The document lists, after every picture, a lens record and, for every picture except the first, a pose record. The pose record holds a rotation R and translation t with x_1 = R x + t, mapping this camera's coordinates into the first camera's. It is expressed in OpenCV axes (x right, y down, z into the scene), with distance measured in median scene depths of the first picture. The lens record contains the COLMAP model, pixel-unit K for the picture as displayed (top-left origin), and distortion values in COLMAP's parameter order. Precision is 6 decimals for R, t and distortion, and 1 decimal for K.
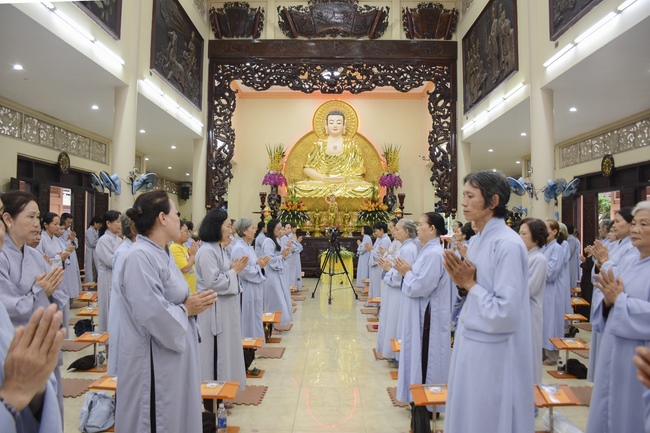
lens RADIAL K [[499.8, 0, 326.7], [0, 499.8, 207.1], [0, 0, 1]] dist [-0.116964, 0.080373]
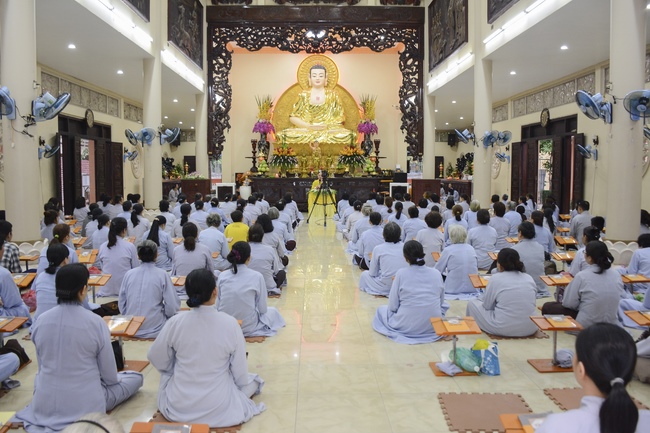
lens RADIAL K [[499.8, 0, 326.7], [0, 499.8, 207.1], [0, 0, 1]] dist [-0.116964, 0.080373]
pose [[0.999183, -0.012131, 0.038540, -0.012298], [0.007701, 0.993557, 0.113076, -0.004551], [-0.039664, -0.112687, 0.992839, -0.177416]]
